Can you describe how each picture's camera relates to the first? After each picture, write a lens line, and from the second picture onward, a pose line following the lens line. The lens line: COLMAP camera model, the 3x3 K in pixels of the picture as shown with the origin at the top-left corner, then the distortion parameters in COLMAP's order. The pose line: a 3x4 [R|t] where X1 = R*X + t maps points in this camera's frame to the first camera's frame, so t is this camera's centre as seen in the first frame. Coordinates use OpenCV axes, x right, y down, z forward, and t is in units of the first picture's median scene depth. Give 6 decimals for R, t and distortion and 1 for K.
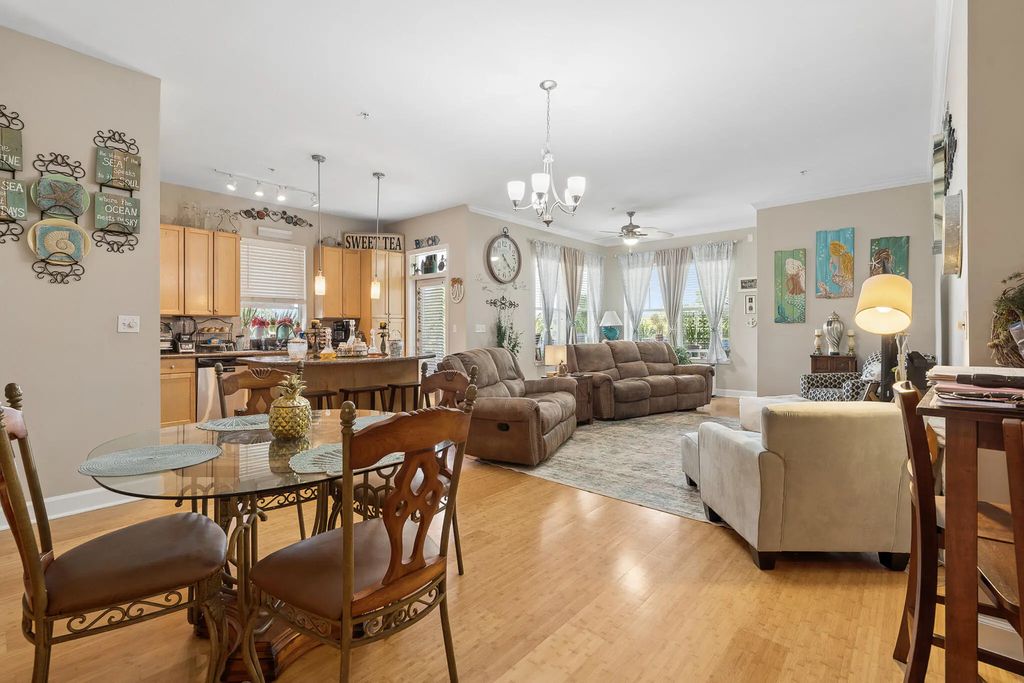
lens RADIAL K [[464.0, 0, 510.7], [0, 464.0, 329.0], [0, 0, 1]] dist [-0.007105, 0.000598]
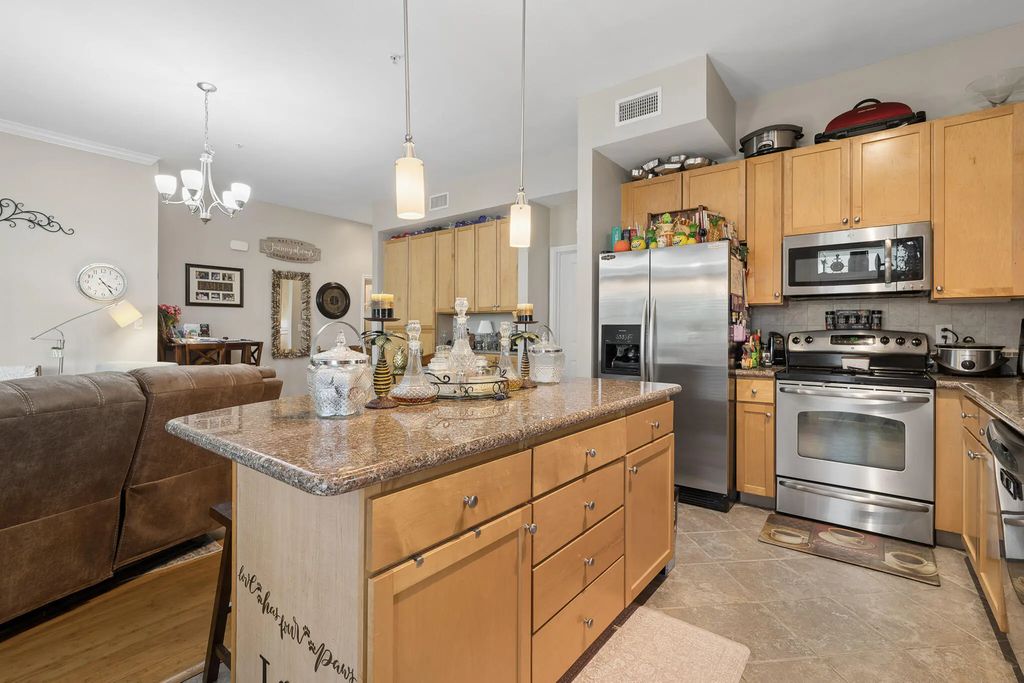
lens RADIAL K [[464.0, 0, 510.7], [0, 464.0, 329.0], [0, 0, 1]] dist [-0.007105, 0.000598]
pose [[-0.998458, -0.006408, -0.055139, -0.275067], [-0.006114, 0.999966, -0.005506, 0.005212], [0.055172, -0.005160, -0.998464, 1.048204]]
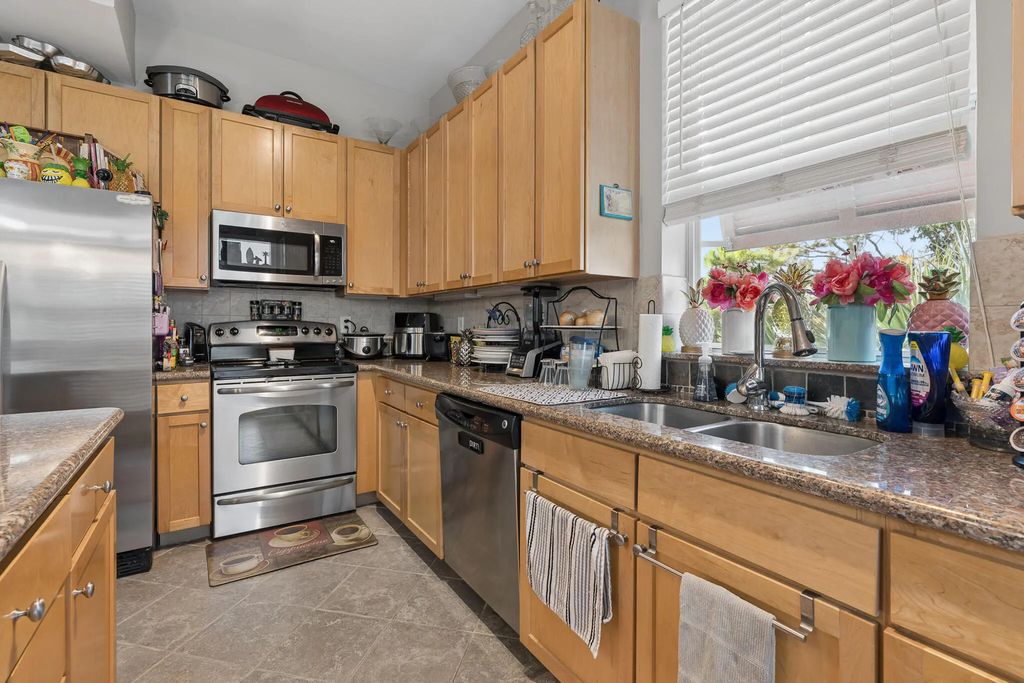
lens RADIAL K [[464.8, 0, 506.1], [0, 464.8, 327.6], [0, 0, 1]] dist [-0.000712, 0.000097]
pose [[-0.265041, 0.003071, -0.964232, -0.260664], [-0.003158, 0.999987, 0.004053, 0.005715], [0.964232, 0.004119, -0.265028, 0.939752]]
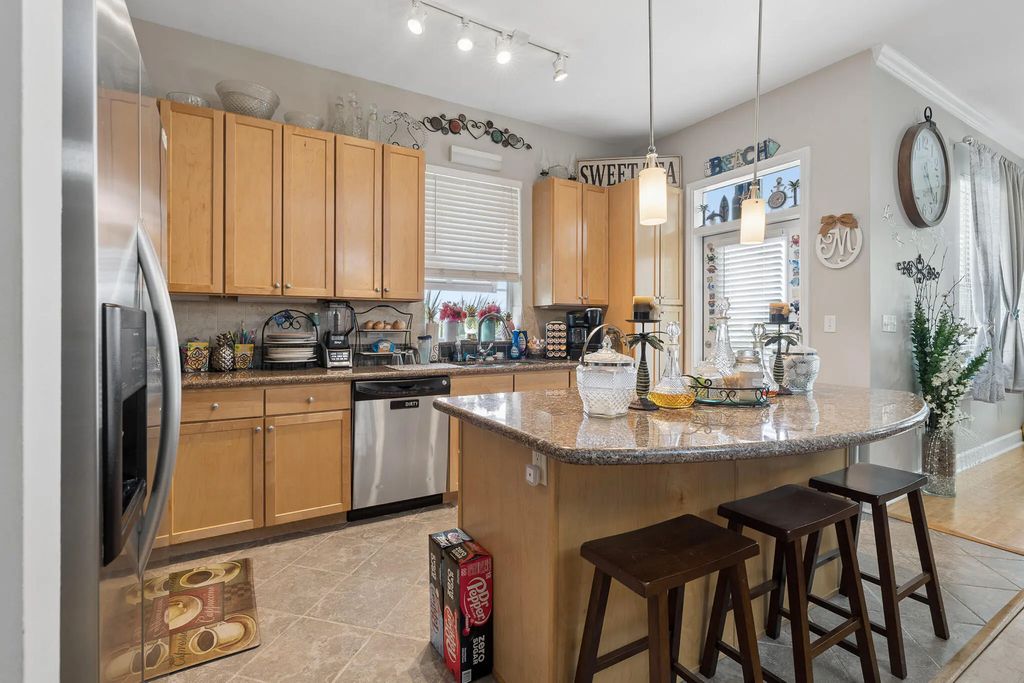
lens RADIAL K [[465.6, 0, 504.0], [0, 465.6, 324.9], [0, 0, 1]] dist [-0.001998, 0.000128]
pose [[0.950247, 0.001317, -0.311493, -0.296113], [-0.001679, 0.999998, -0.000895, 0.000975], [0.311492, 0.001373, 0.950248, 0.462101]]
